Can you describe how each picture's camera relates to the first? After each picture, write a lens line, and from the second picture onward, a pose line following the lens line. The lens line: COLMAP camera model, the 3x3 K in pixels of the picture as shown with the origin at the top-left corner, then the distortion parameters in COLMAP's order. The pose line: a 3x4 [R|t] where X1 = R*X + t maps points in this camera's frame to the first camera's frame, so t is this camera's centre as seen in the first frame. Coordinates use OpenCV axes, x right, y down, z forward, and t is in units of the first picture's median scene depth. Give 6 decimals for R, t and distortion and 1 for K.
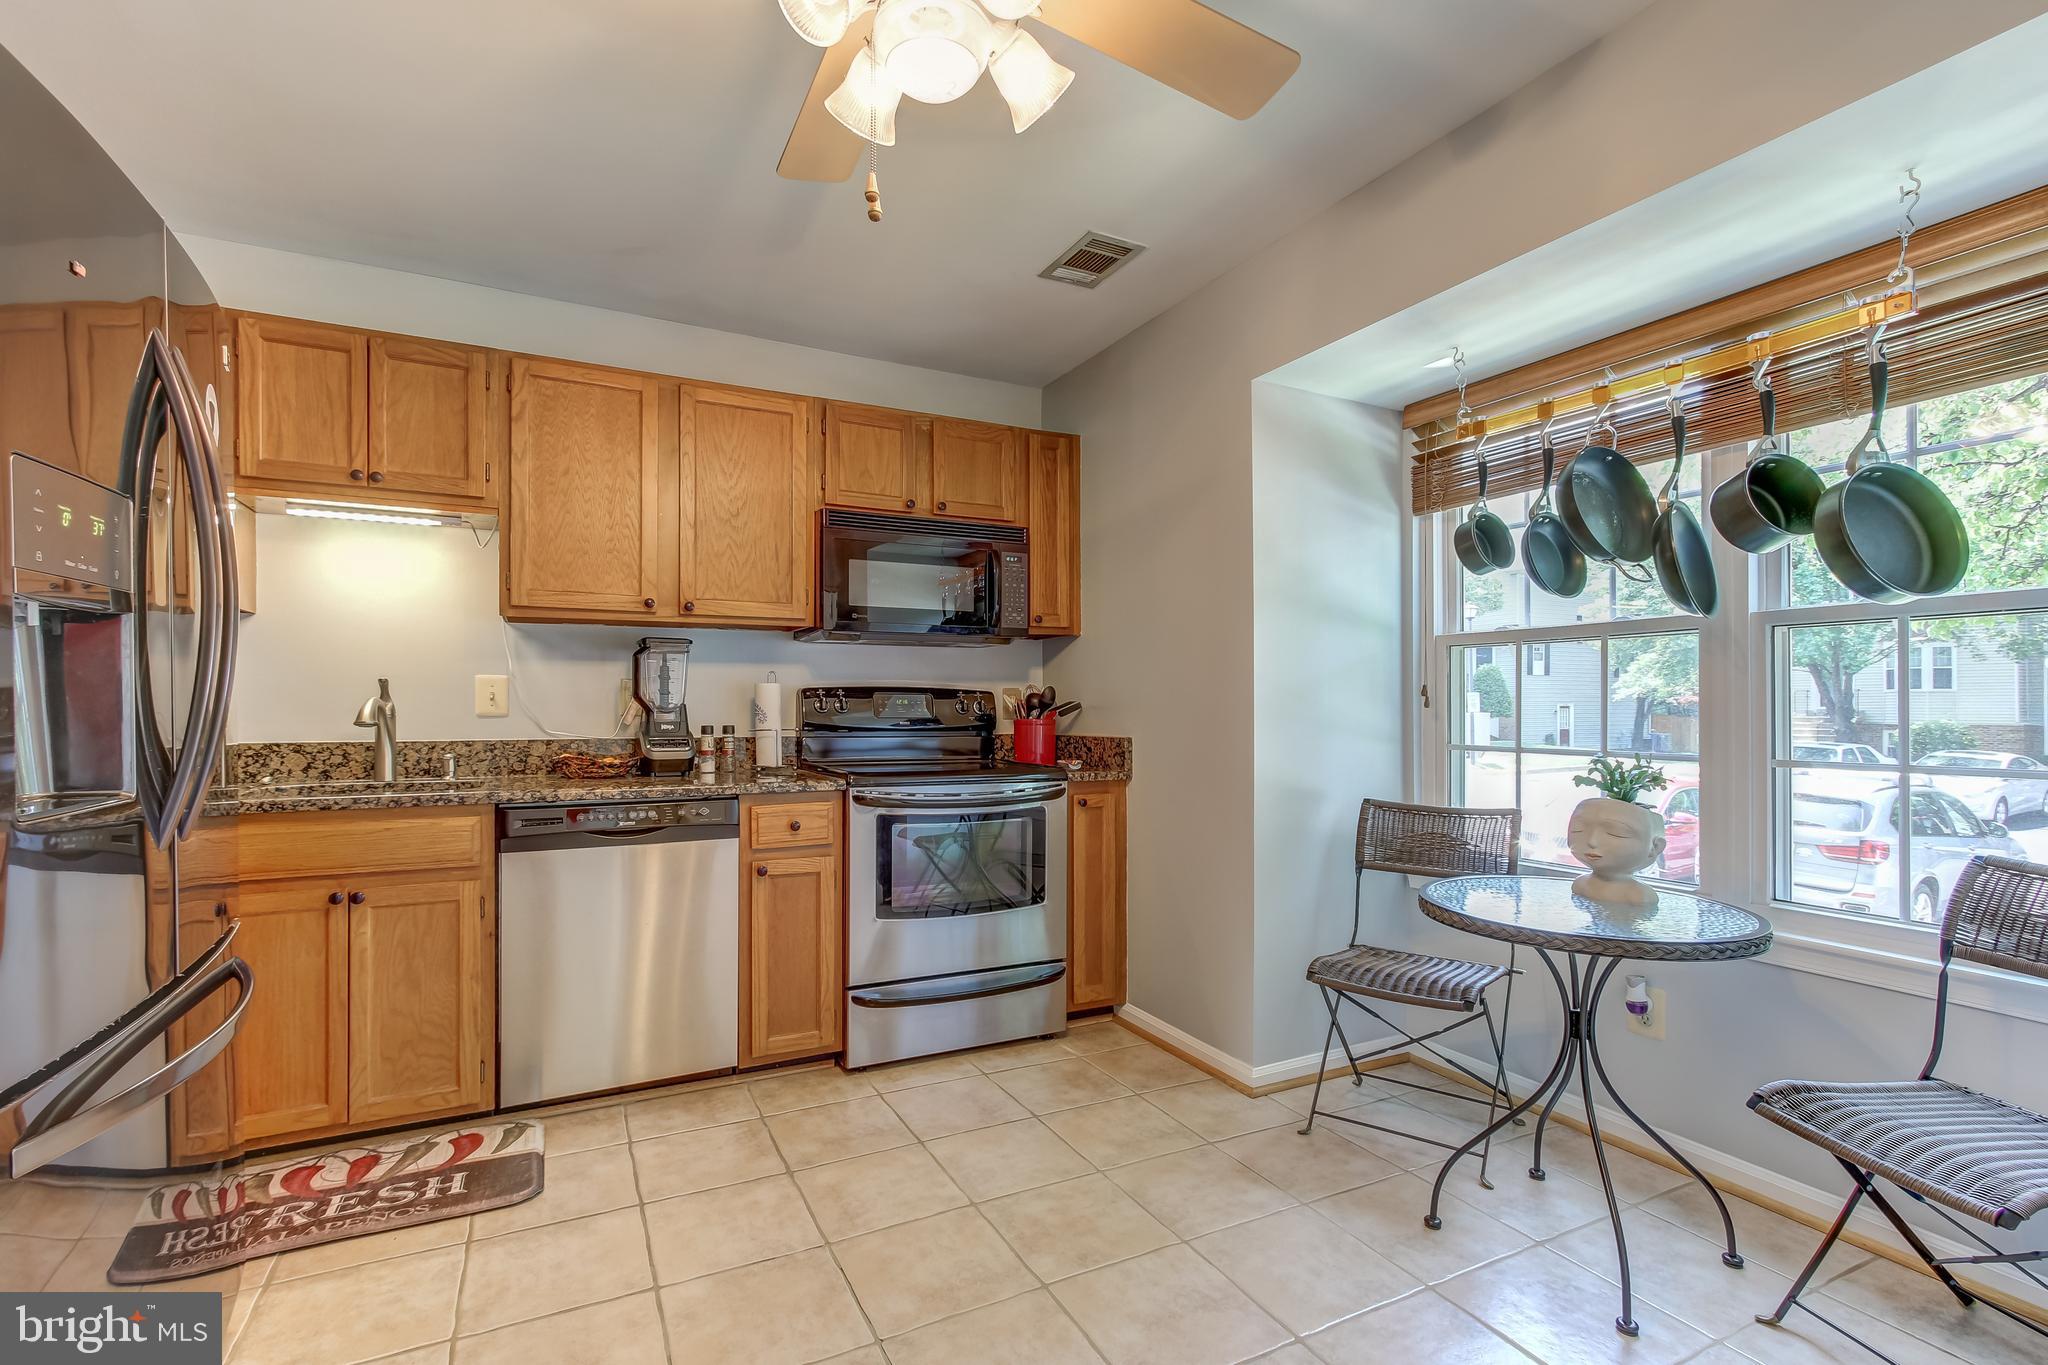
lens RADIAL K [[938.5, 0, 1016.3], [0, 938.5, 703.0], [0, 0, 1]] dist [0.004399, 0.001876]
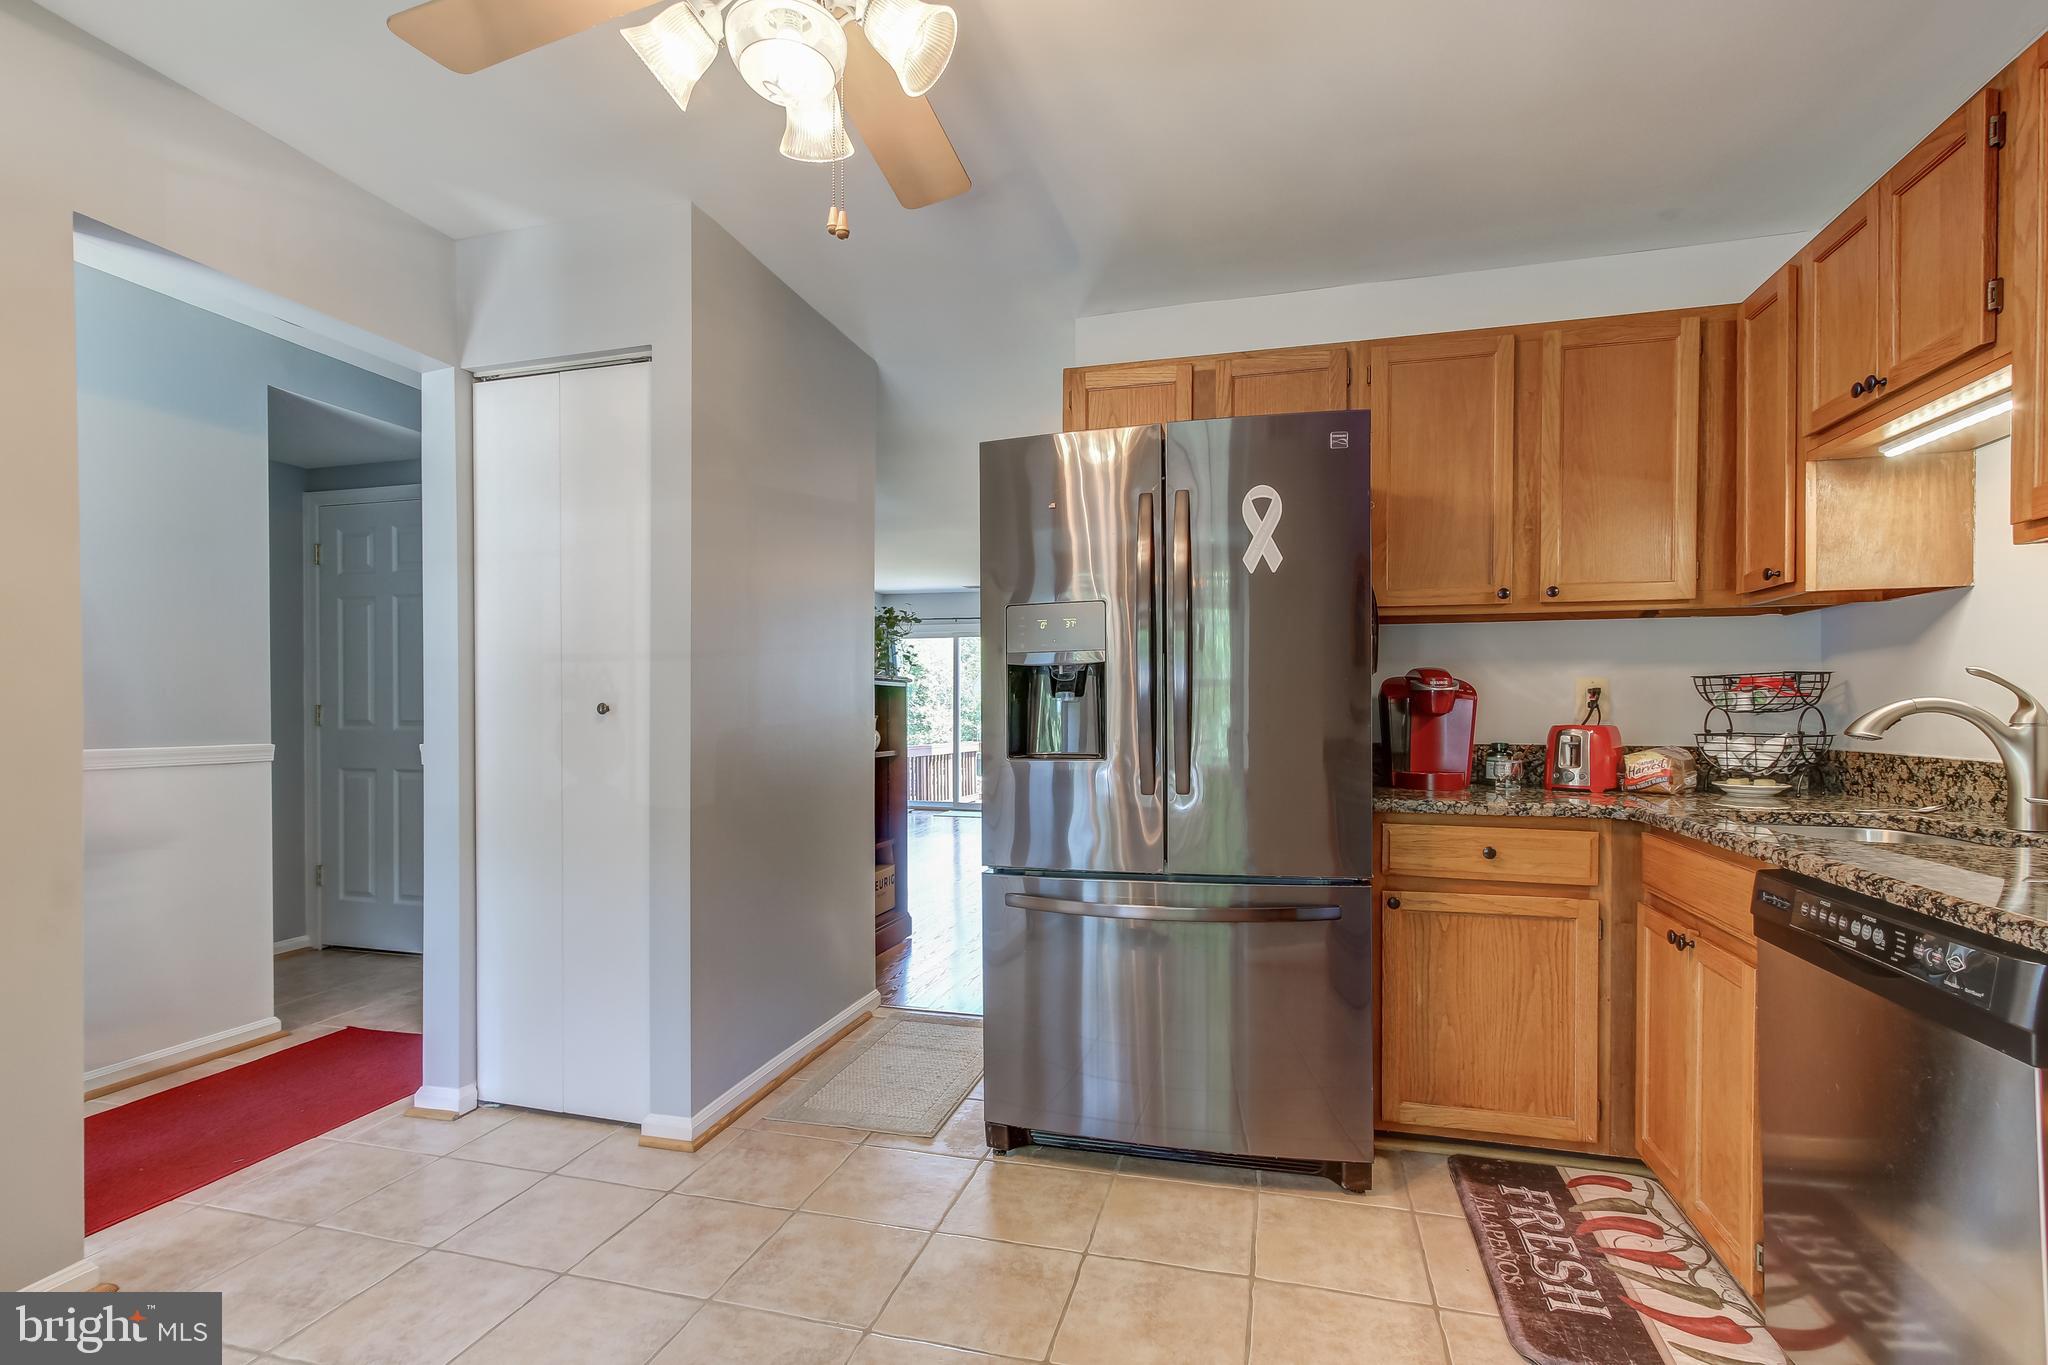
lens RADIAL K [[938.5, 0, 1031.3], [0, 938.5, 716.8], [0, 0, 1]] dist [0.004399, 0.001876]
pose [[-0.666737, 0.007004, -0.745261, 0.242794], [0.003984, 0.999975, 0.005834, 0.001376], [0.745283, 0.000920, -0.666748, 0.932296]]
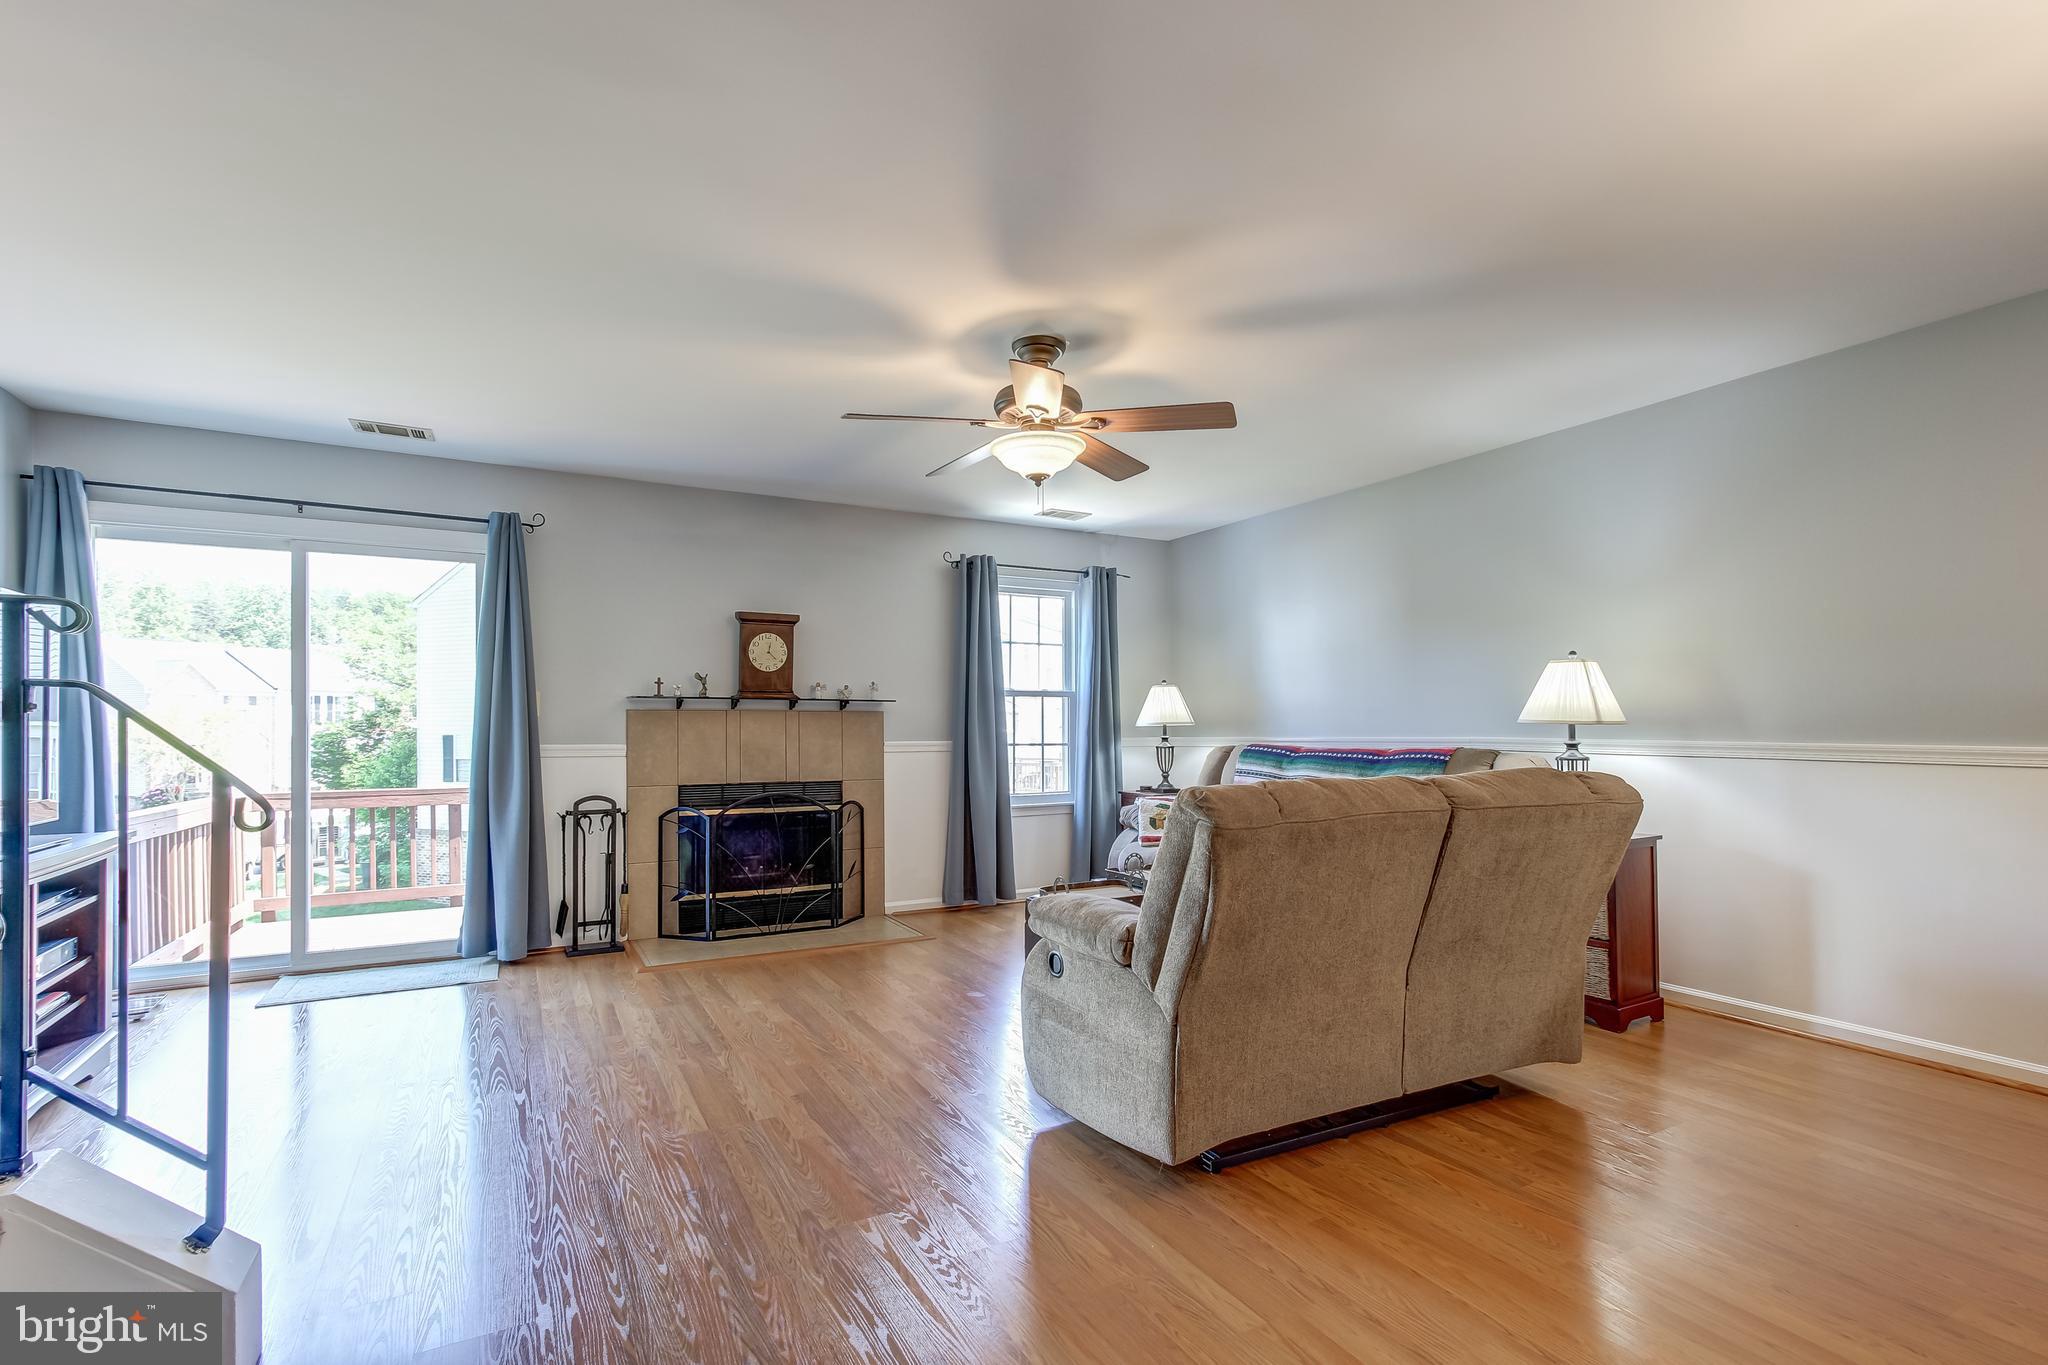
lens RADIAL K [[938.5, 0, 1017.5], [0, 938.5, 712.8], [0, 0, 1]] dist [0.004399, 0.001876]
pose [[0.027929, -0.009133, -0.999568, -0.792398], [0.008770, 0.999922, -0.008891, -0.006693], [0.999571, -0.008517, 0.028007, -0.686439]]
